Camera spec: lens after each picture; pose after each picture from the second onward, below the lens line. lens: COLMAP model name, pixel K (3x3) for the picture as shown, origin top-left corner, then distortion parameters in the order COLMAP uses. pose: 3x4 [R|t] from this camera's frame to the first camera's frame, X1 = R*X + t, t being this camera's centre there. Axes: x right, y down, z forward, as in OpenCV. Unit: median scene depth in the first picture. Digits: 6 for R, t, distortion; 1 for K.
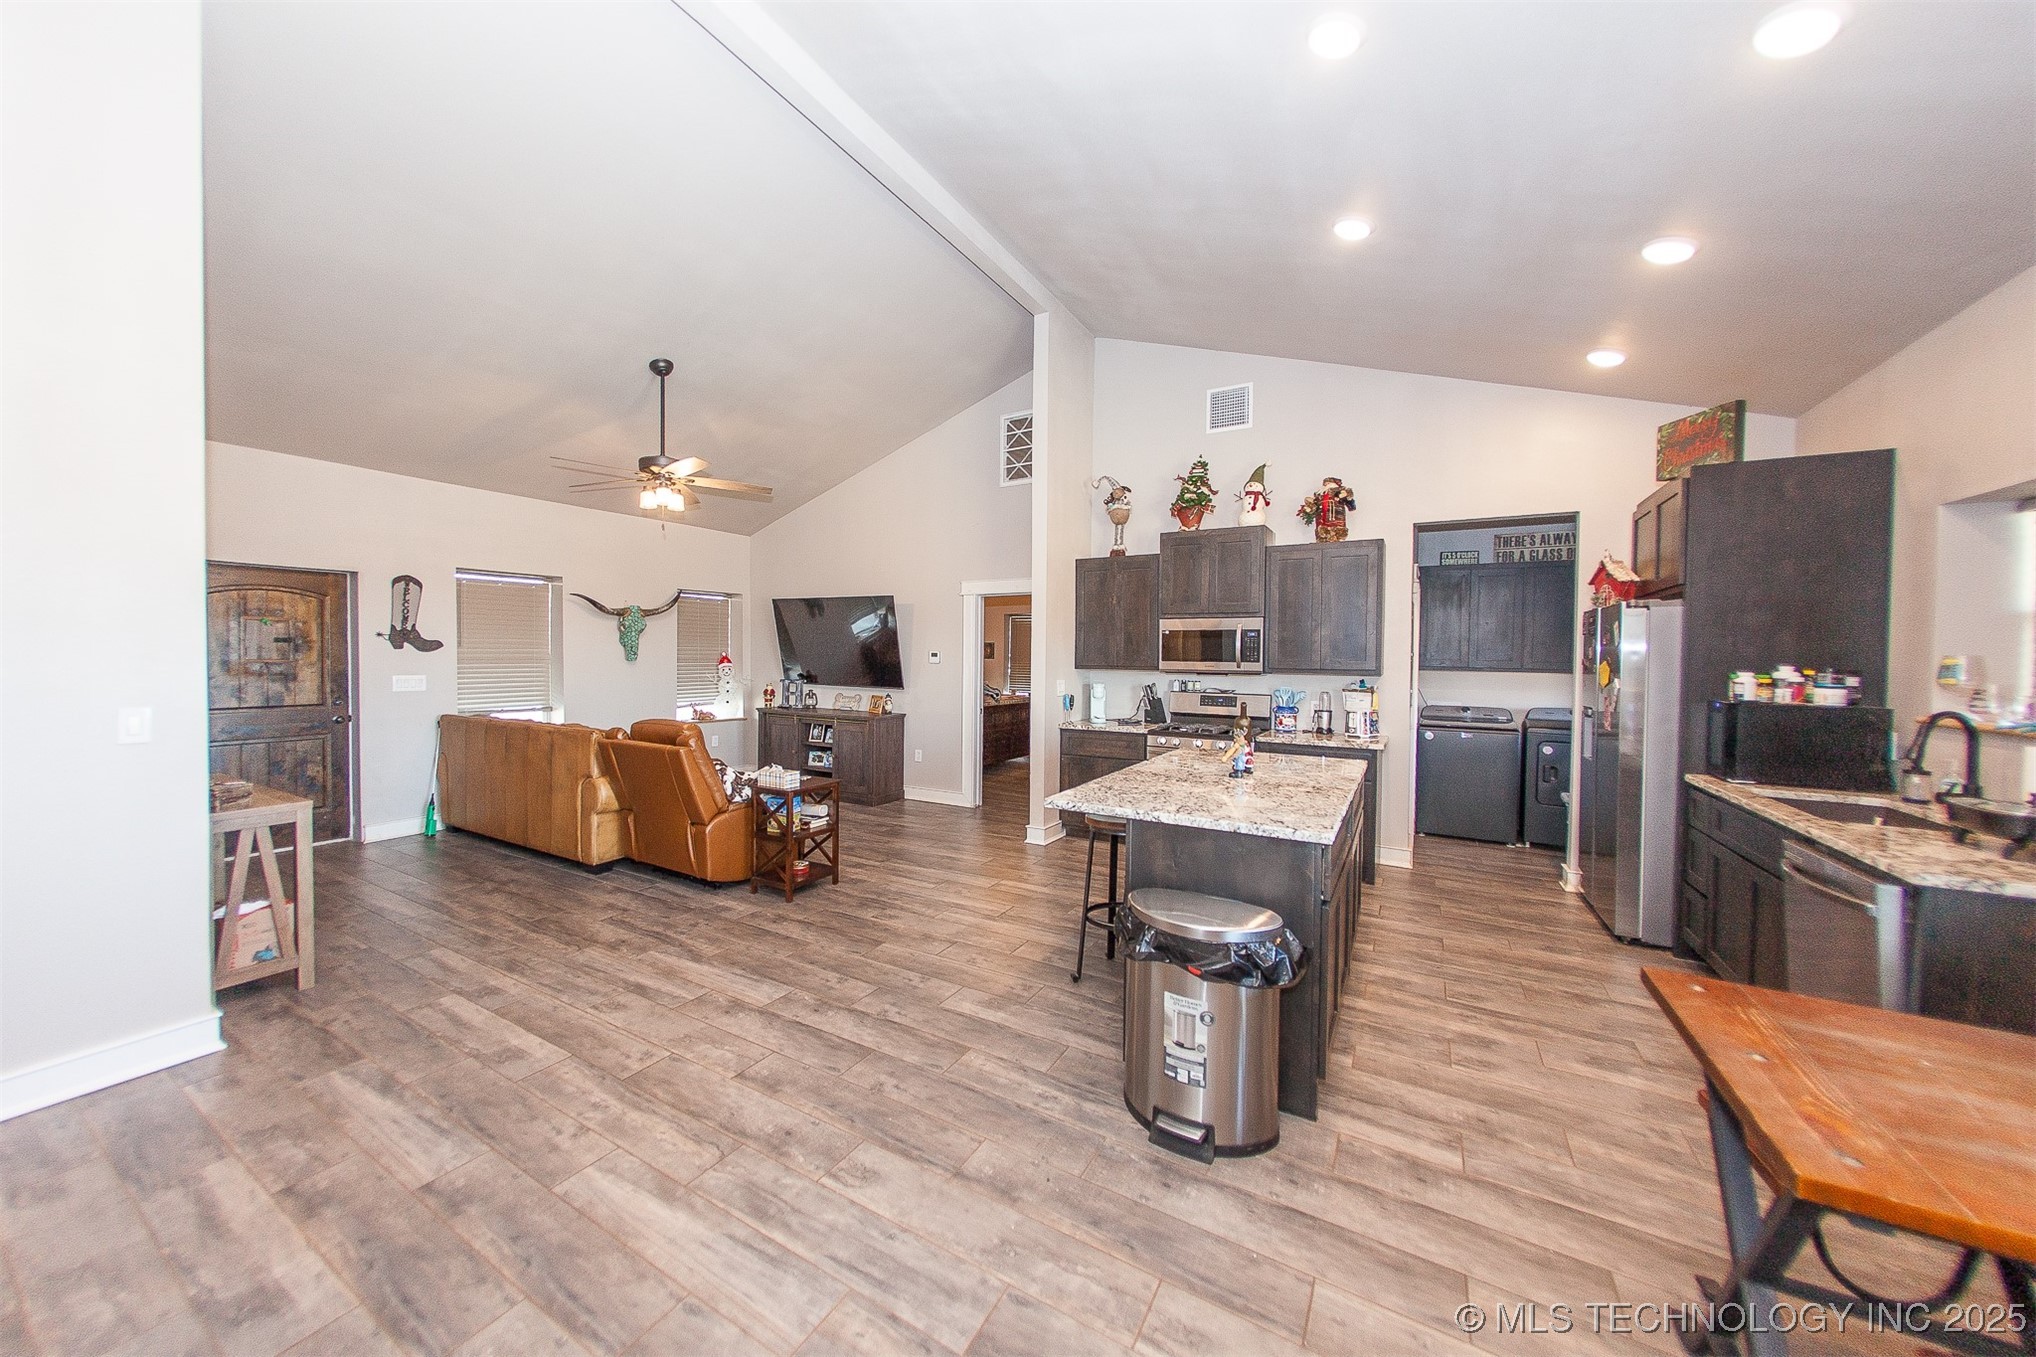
lens RADIAL K [[723.6, 0, 973.9], [0, 723.6, 664.4], [0, 0, 1]] dist [-0.000808, -0.000065]
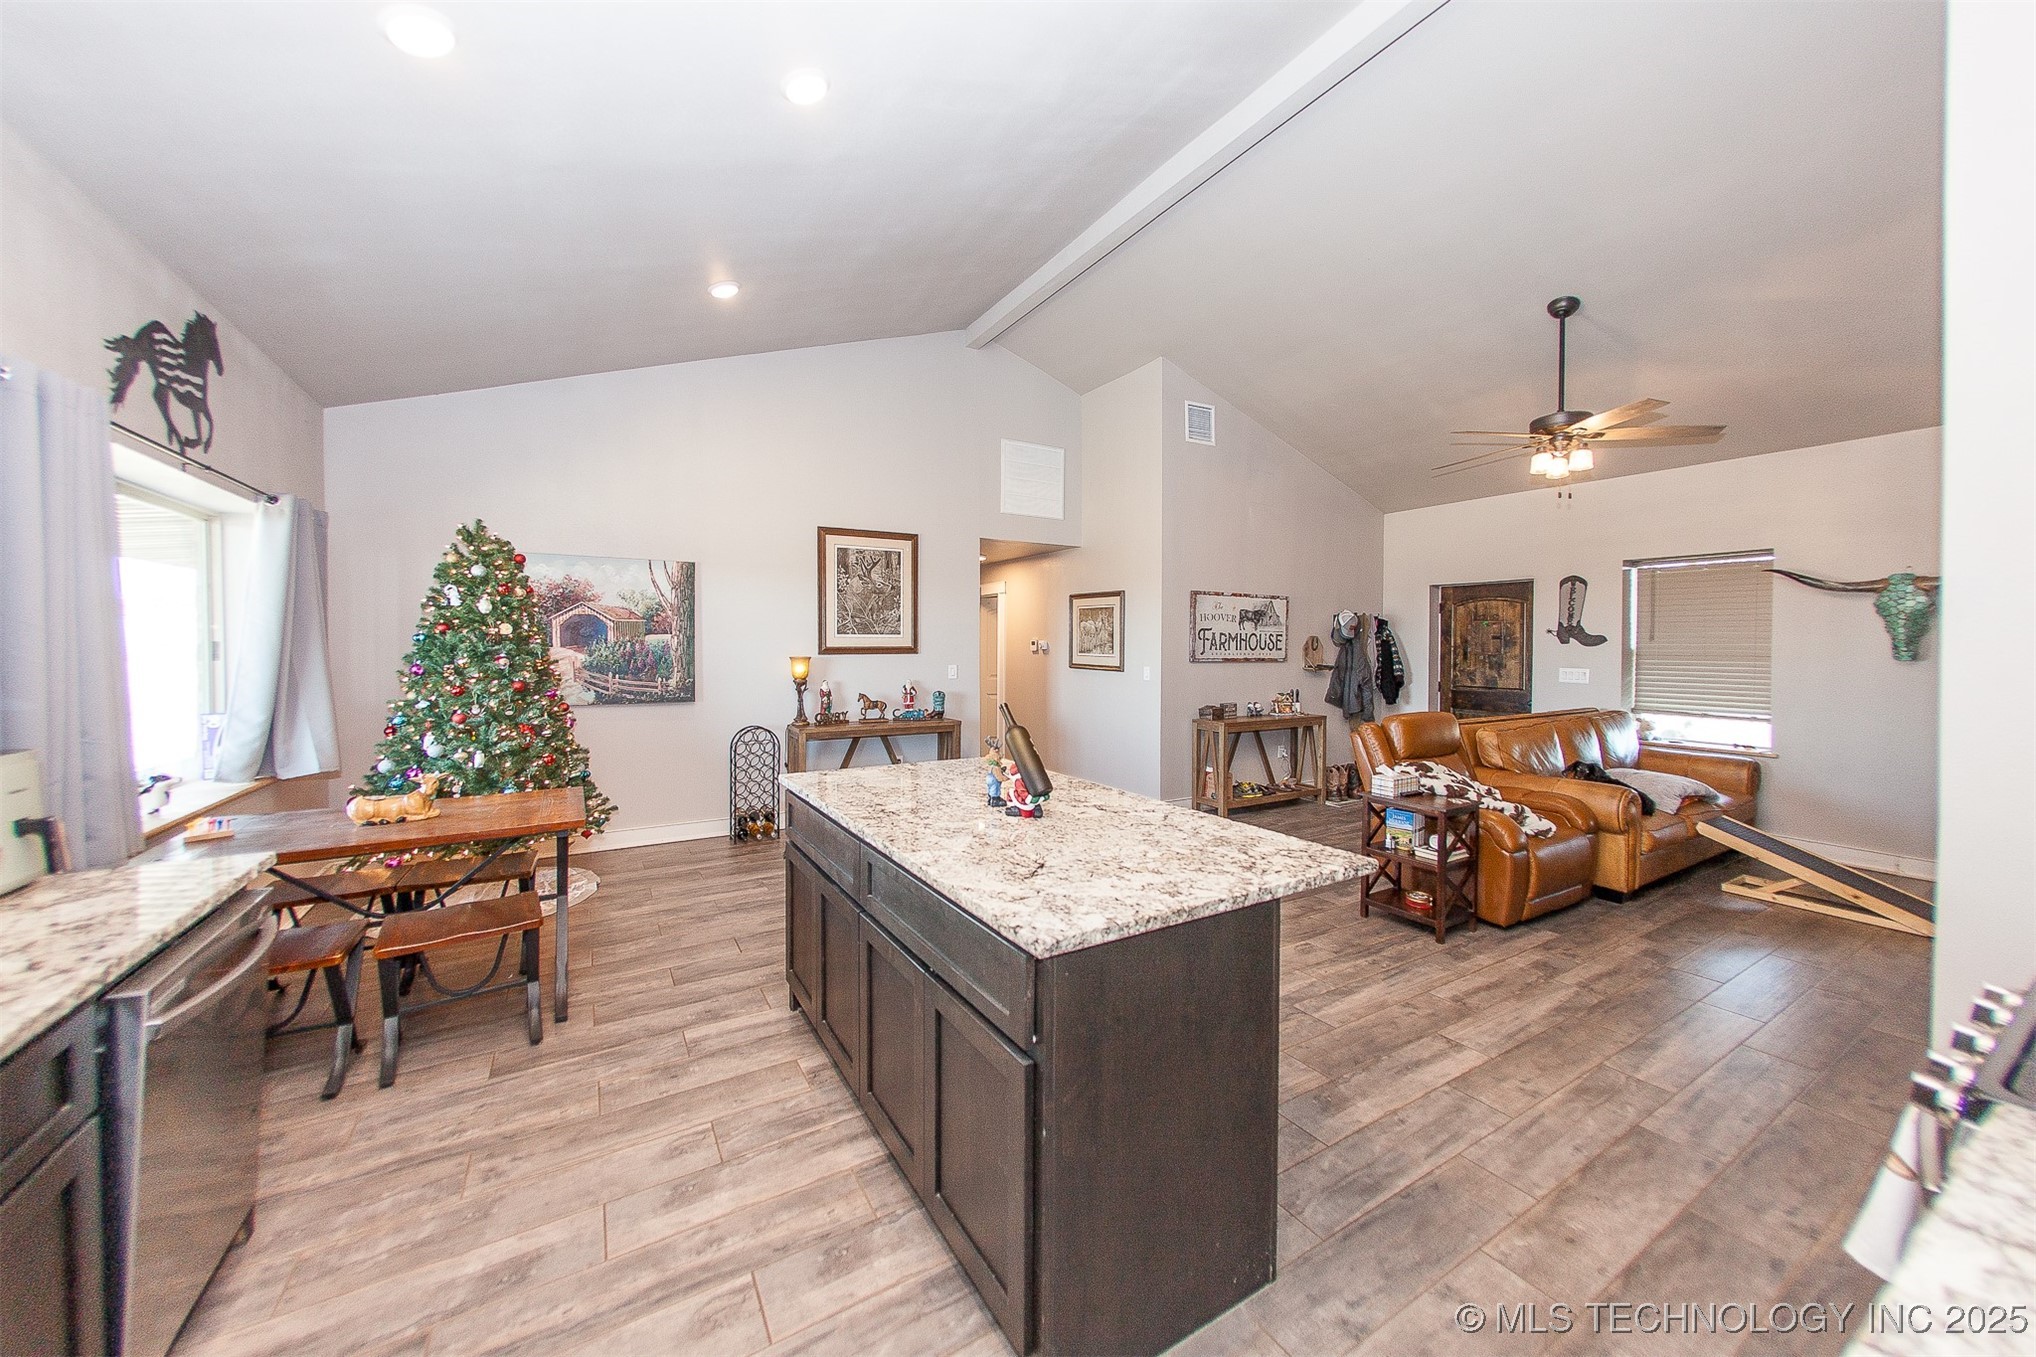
lens RADIAL K [[728.6, 0, 1018.8], [0, 728.6, 653.0], [0, 0, 1]] dist [-0.001321, -0.000281]
pose [[-0.456763, 0.000825, -0.889588, 0.617095], [-0.022297, 0.999675, 0.012376, -0.003200], [0.889309, 0.025488, -0.456596, 0.835303]]
